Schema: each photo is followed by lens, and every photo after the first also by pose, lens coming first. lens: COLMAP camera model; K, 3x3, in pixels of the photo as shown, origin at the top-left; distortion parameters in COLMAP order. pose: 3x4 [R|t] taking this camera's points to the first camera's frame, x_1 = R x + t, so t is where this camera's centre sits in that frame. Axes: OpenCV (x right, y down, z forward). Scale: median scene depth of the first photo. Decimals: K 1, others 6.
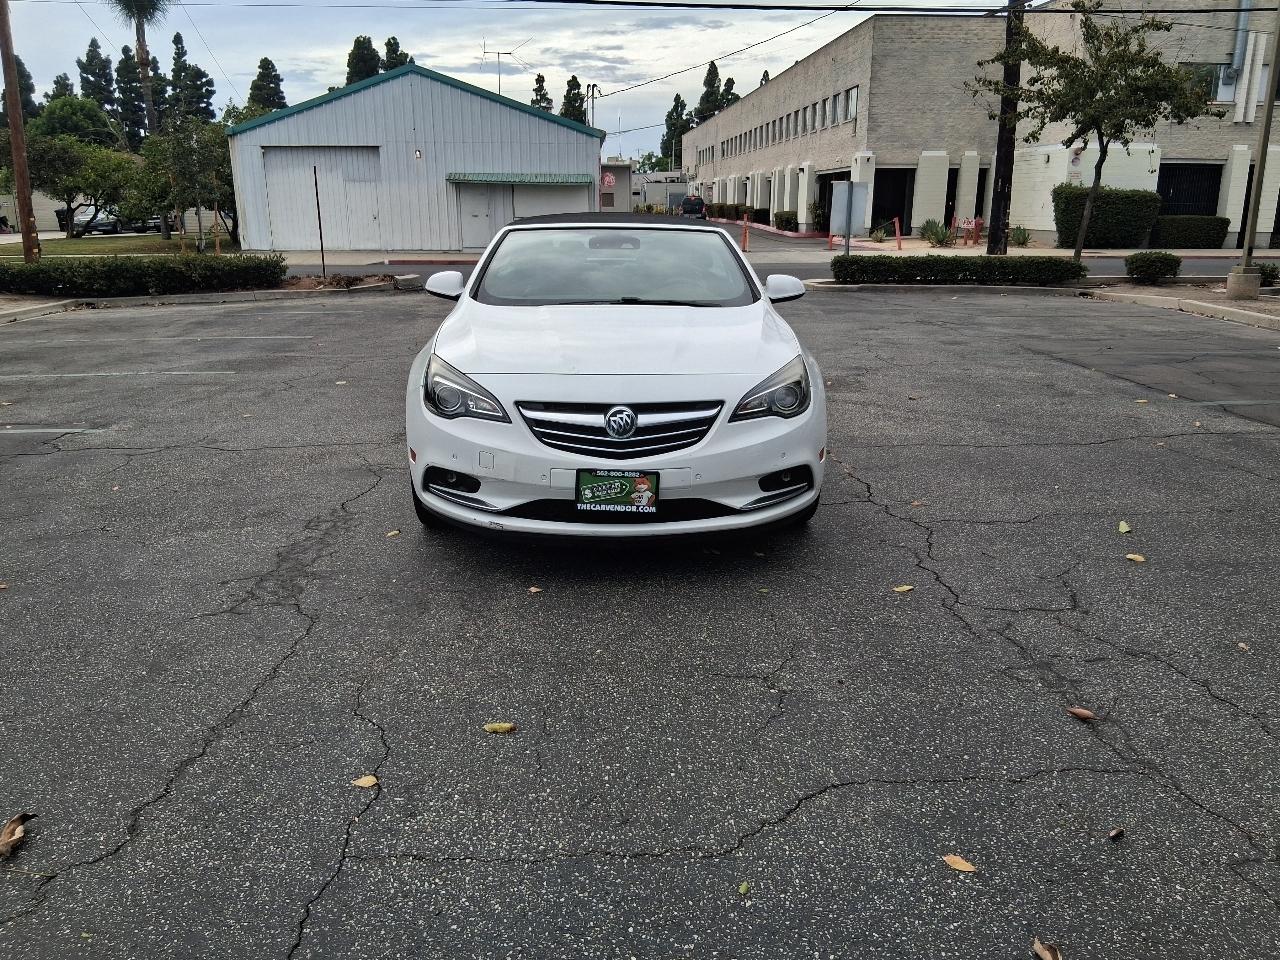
lens RADIAL K [[972.7, 0, 634.0], [0, 972.7, 461.5], [0, 0, 1]] dist [0.091265, -0.164743]
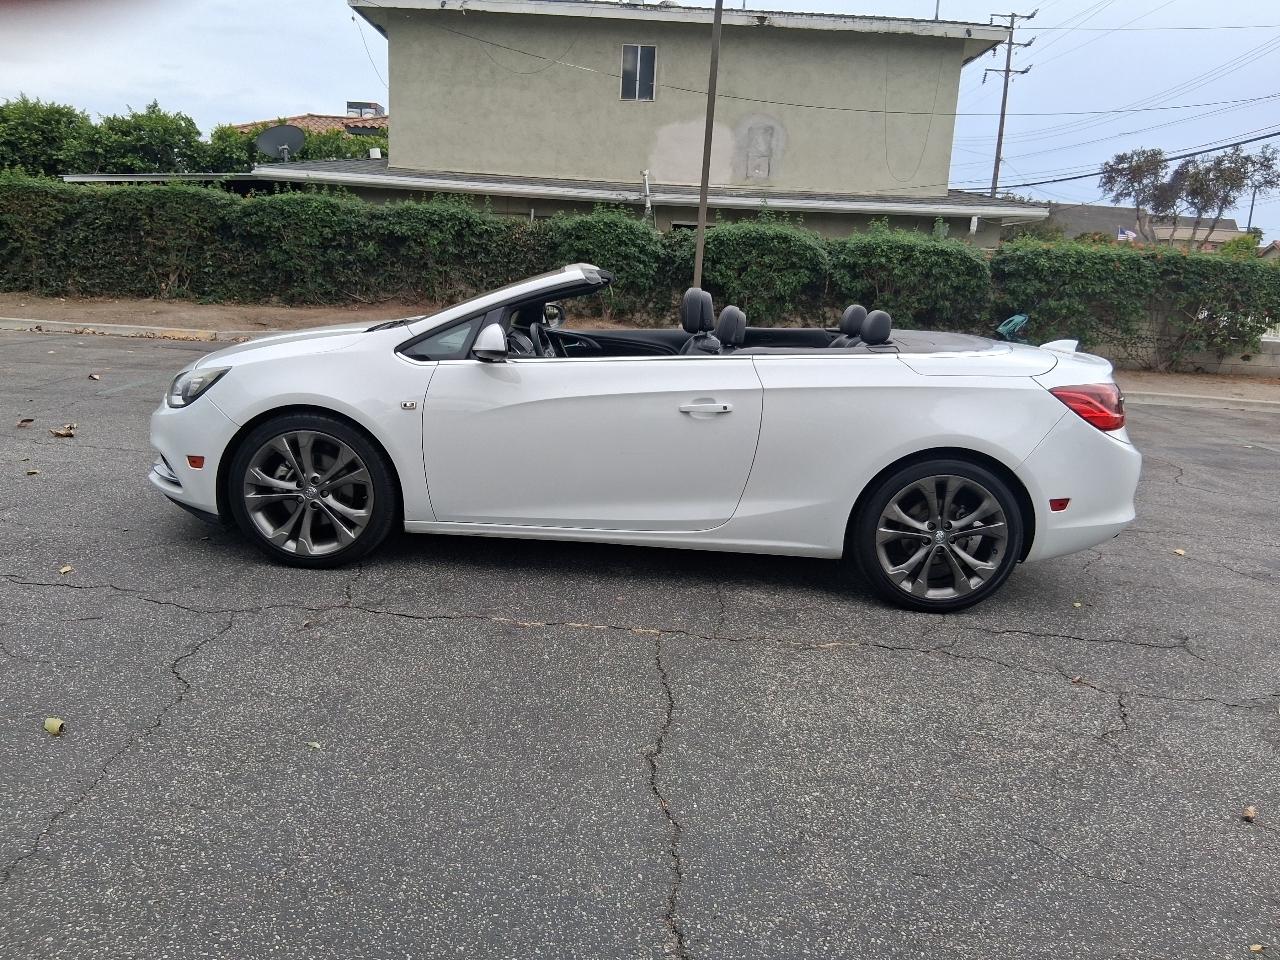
lens RADIAL K [[967.0, 0, 641.5], [0, 967.0, 473.0], [0, 0, 1]] dist [0.090482, -0.167792]
pose [[-0.050784, 0.208895, -0.976619, 0.674150], [-0.302553, 0.928710, 0.214381, -0.205888], [0.951779, 0.306366, 0.016038, 0.829706]]
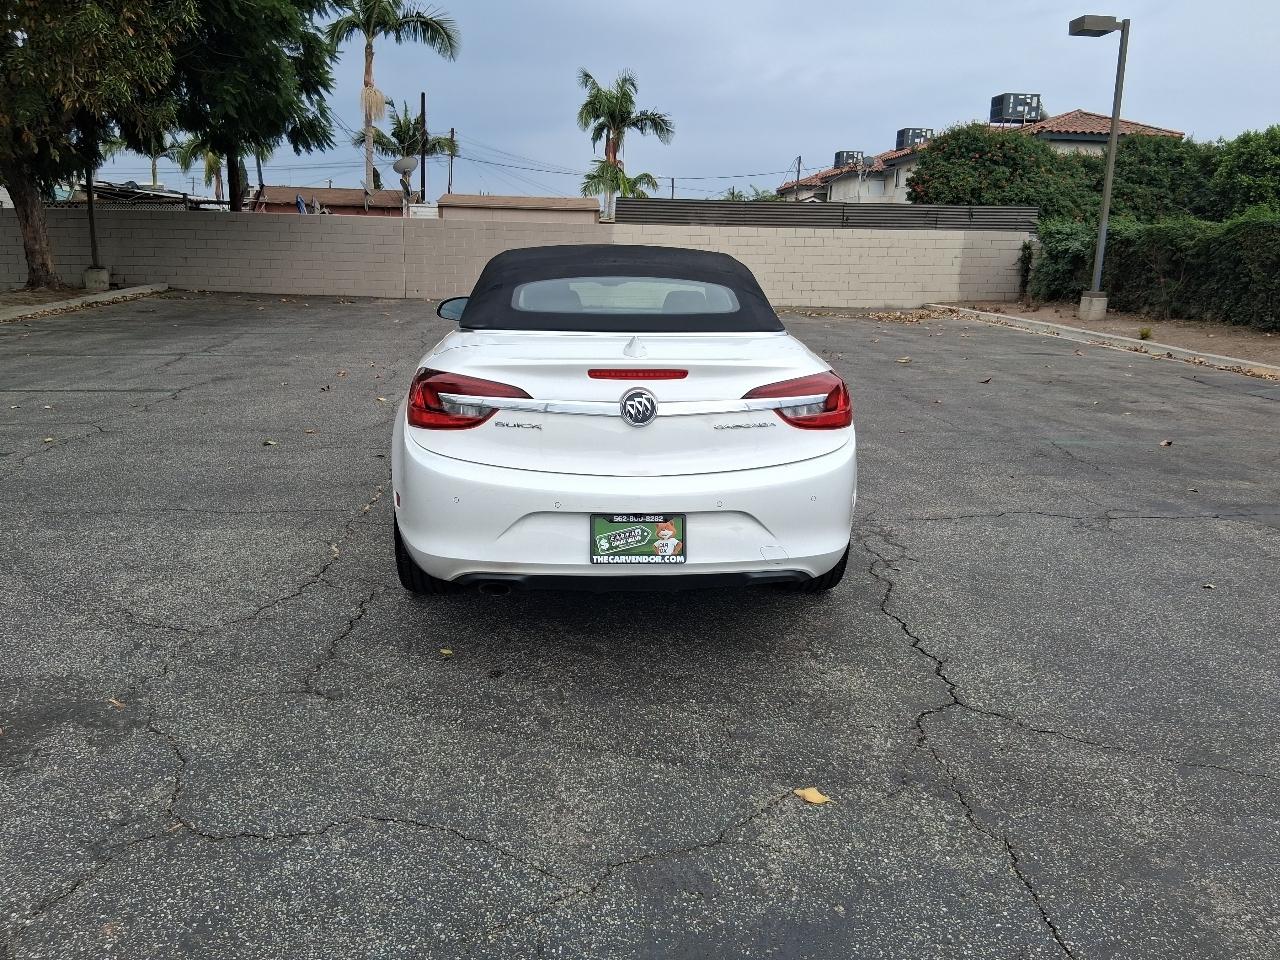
lens RADIAL K [[976.4, 0, 639.3], [0, 976.4, 459.5], [0, 0, 1]] dist [0.100084, -0.182721]
pose [[-0.999028, -0.012611, -0.042236, -0.012401], [-0.030185, 0.894002, 0.447045, -0.390870], [0.032121, 0.447886, -0.893514, 1.538909]]
